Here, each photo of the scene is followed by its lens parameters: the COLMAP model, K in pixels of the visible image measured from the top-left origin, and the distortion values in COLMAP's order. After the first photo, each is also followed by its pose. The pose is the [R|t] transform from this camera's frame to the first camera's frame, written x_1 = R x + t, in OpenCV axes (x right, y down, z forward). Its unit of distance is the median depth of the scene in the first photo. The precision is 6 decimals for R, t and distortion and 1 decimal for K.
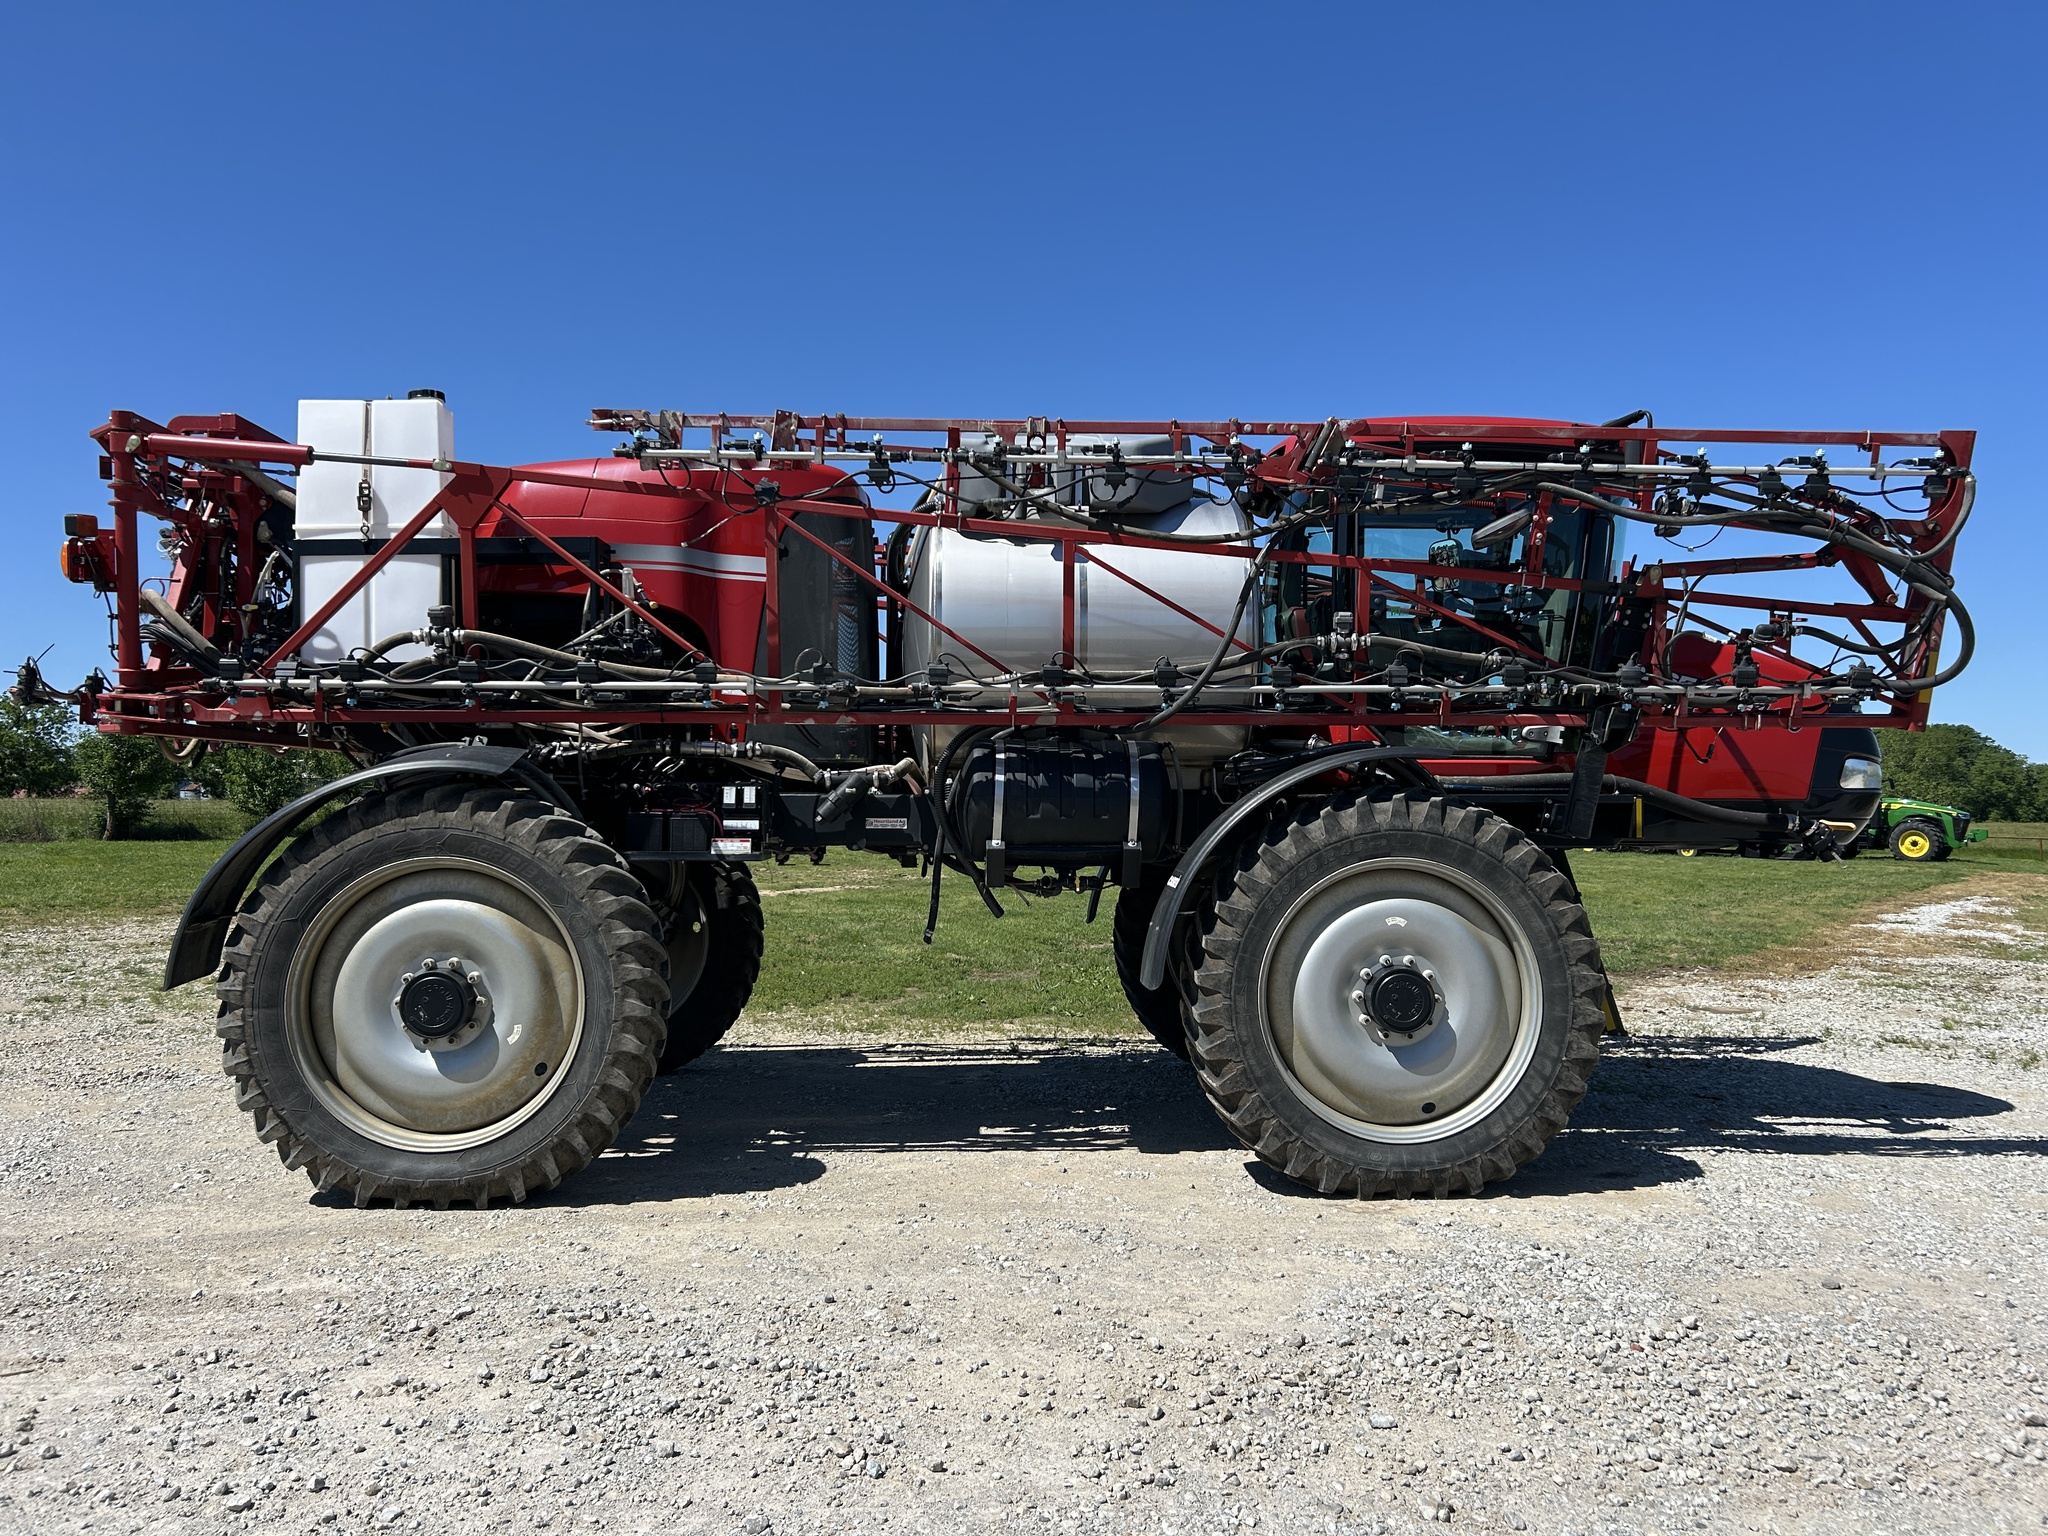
lens RADIAL K [[1536.6, 0, 1034.0], [0, 1536.6, 771.3], [0, 0, 1]] dist [0.053660, -0.067134]
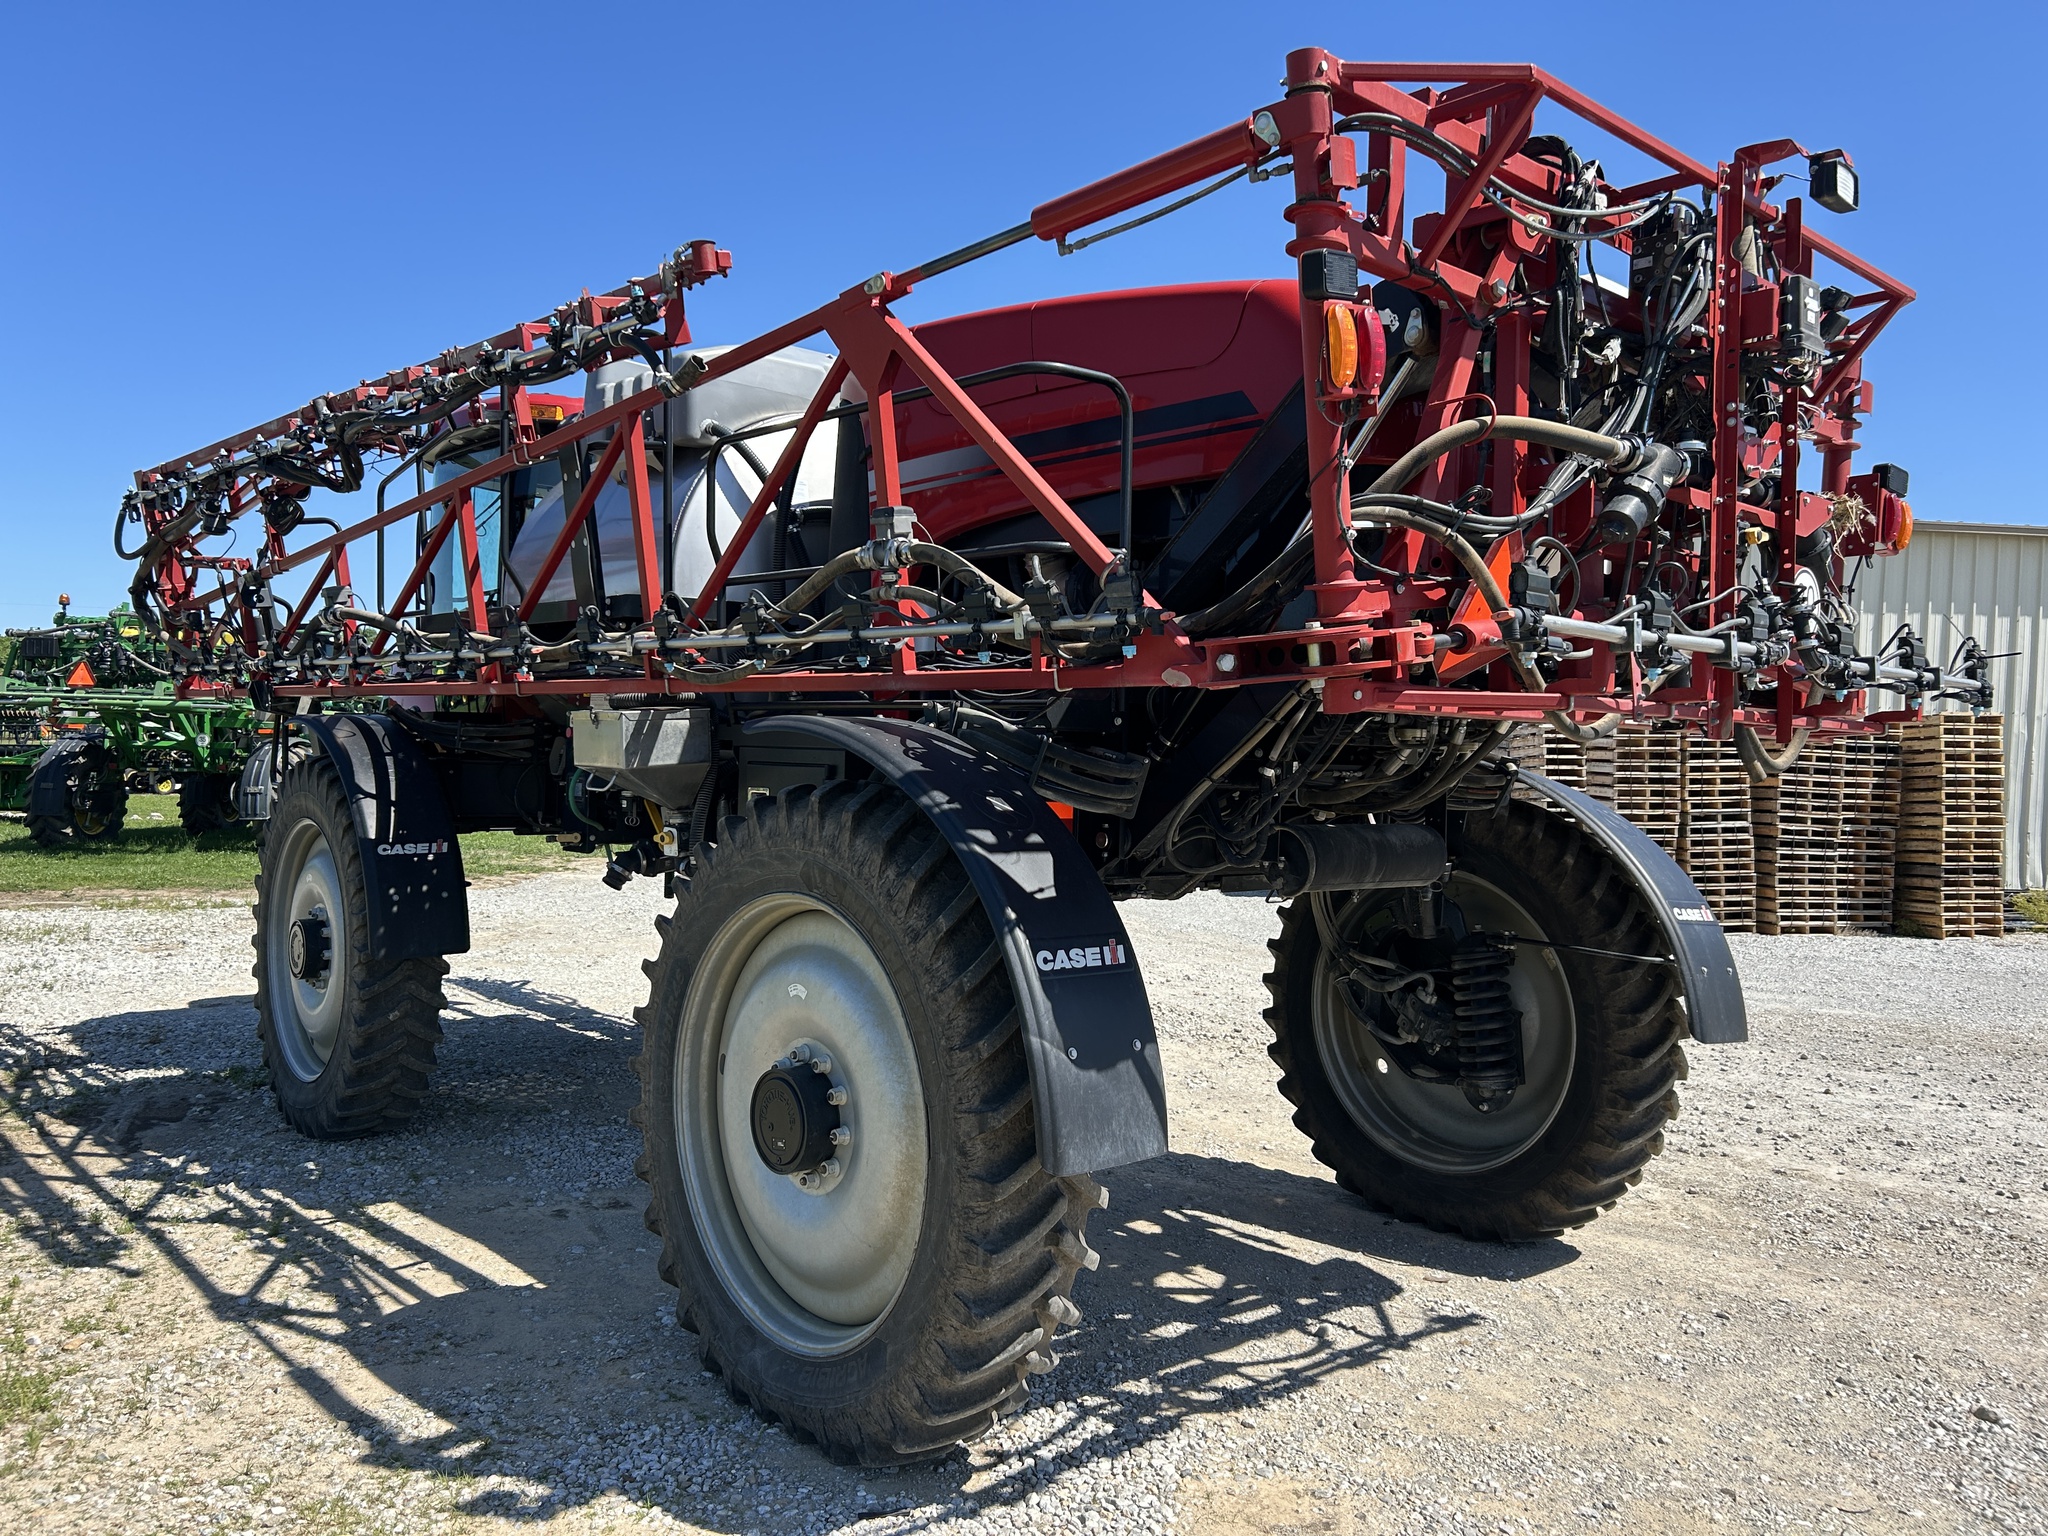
lens RADIAL K [[1536.6, 0, 1034.0], [0, 1536.6, 771.3], [0, 0, 1]] dist [0.053660, -0.067134]
pose [[-0.635419, -0.034311, 0.771405, -0.942927], [-0.054723, 0.998501, -0.000664, 0.009917], [-0.770226, -0.042635, -0.636344, 1.815190]]
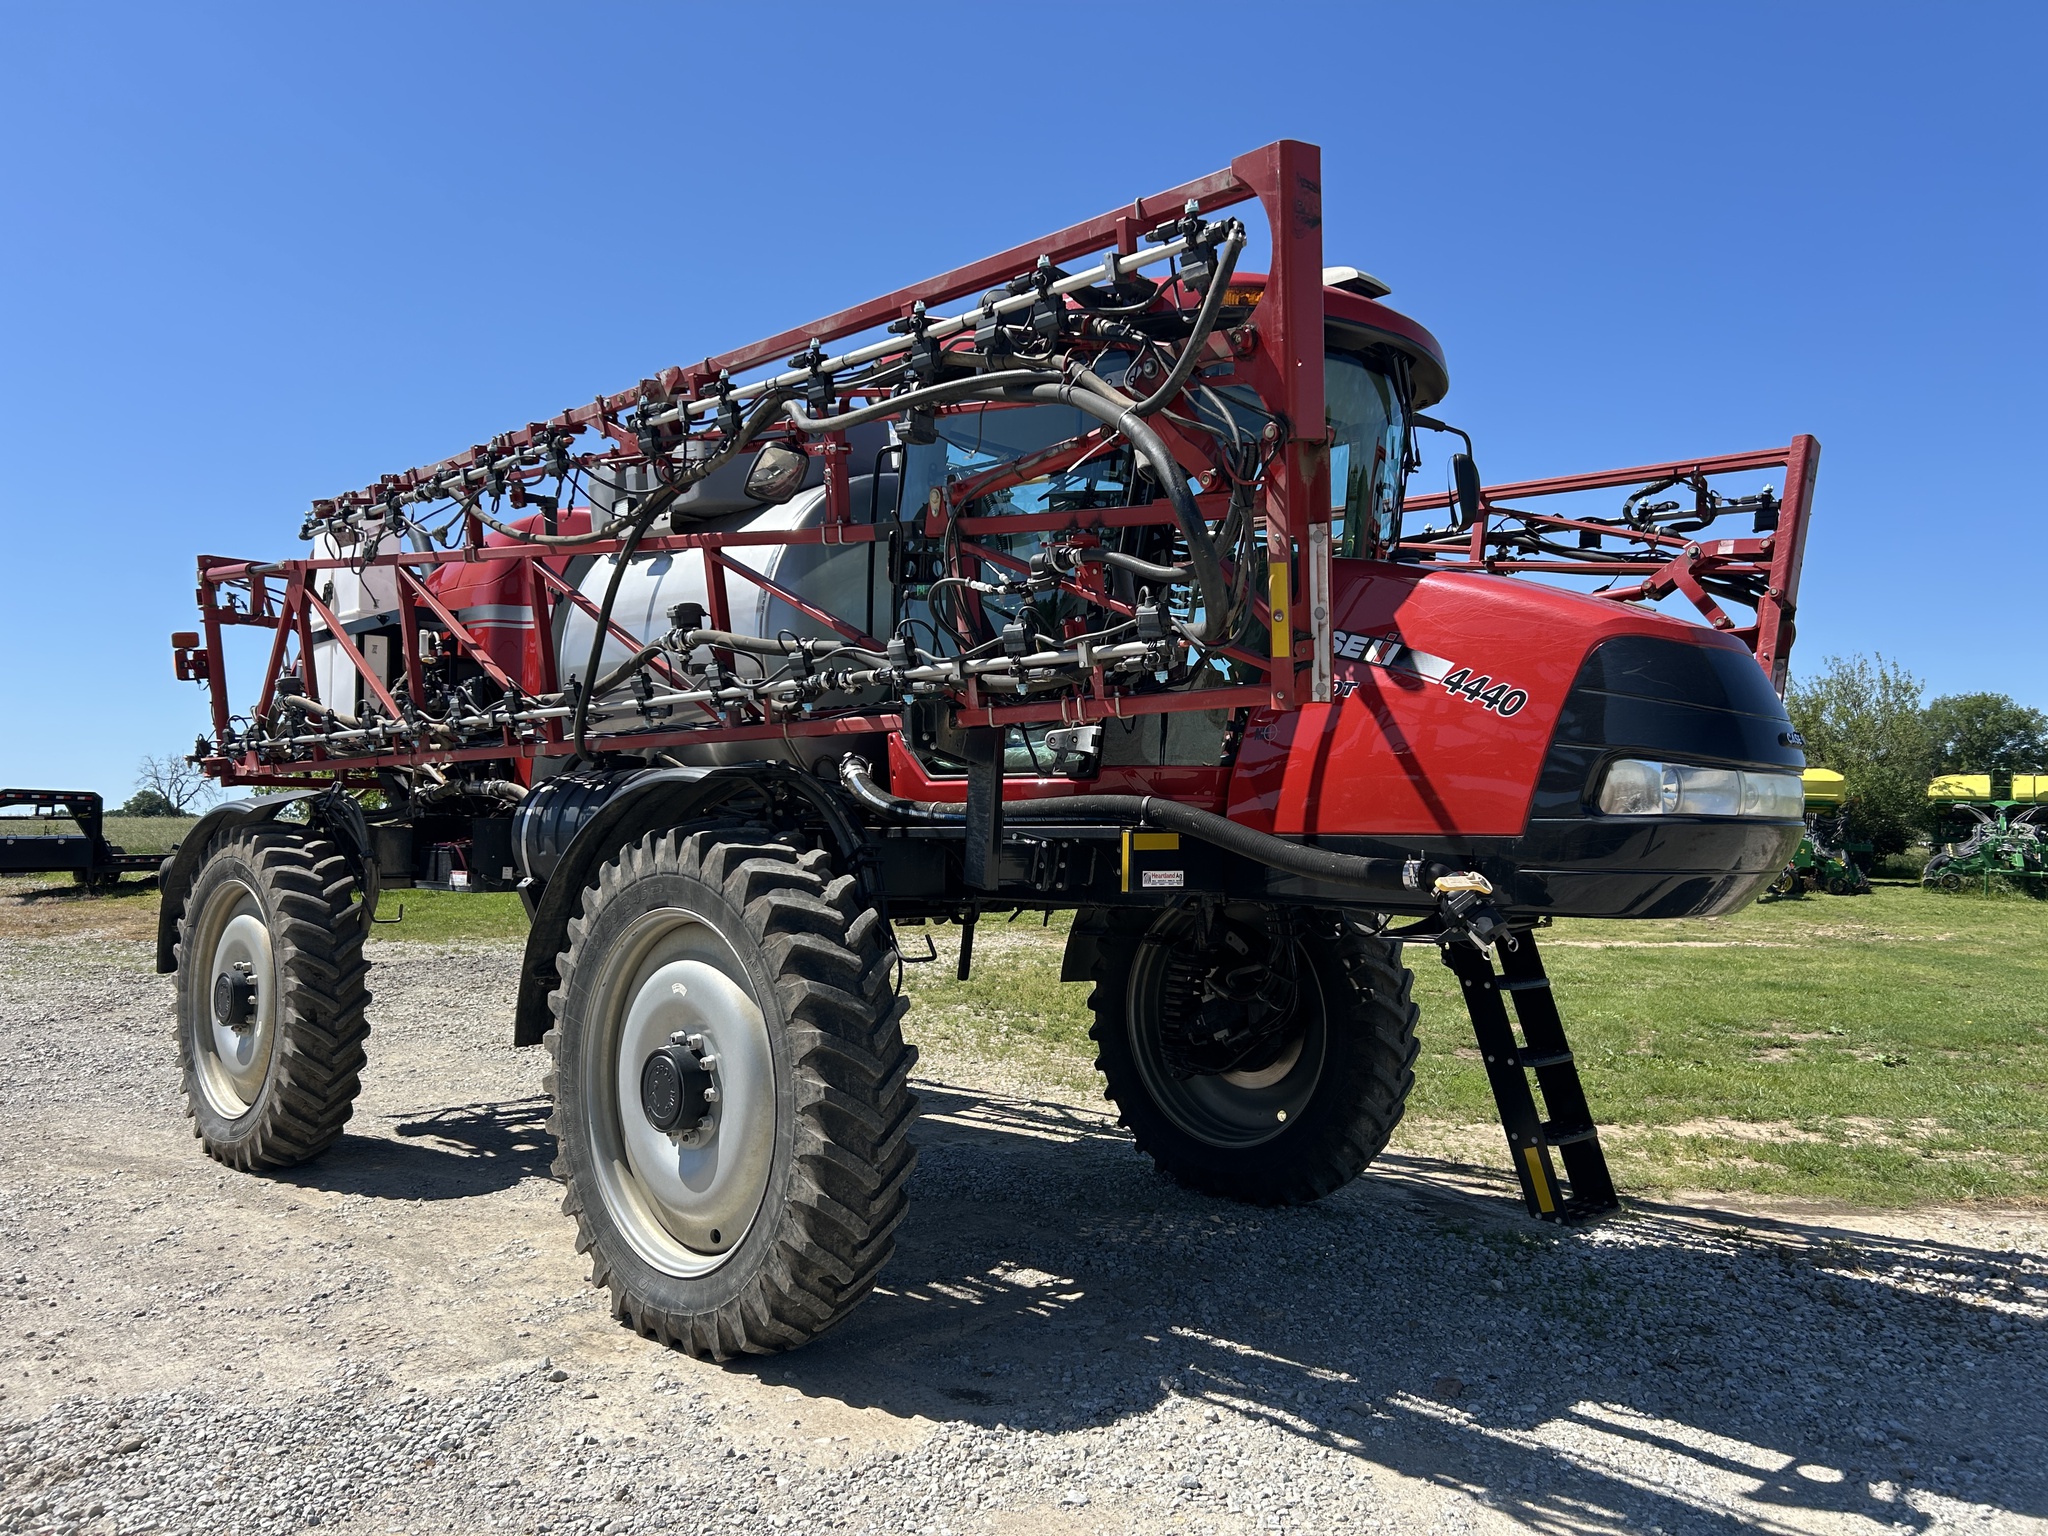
lens RADIAL K [[1536.6, 0, 1034.0], [0, 1536.6, 771.3], [0, 0, 1]] dist [0.053660, -0.067134]
pose [[0.693157, -0.028923, -0.720206, 0.930149], [0.010869, 0.999500, -0.029678, 0.011839], [0.720704, 0.012743, 0.693125, 0.582117]]
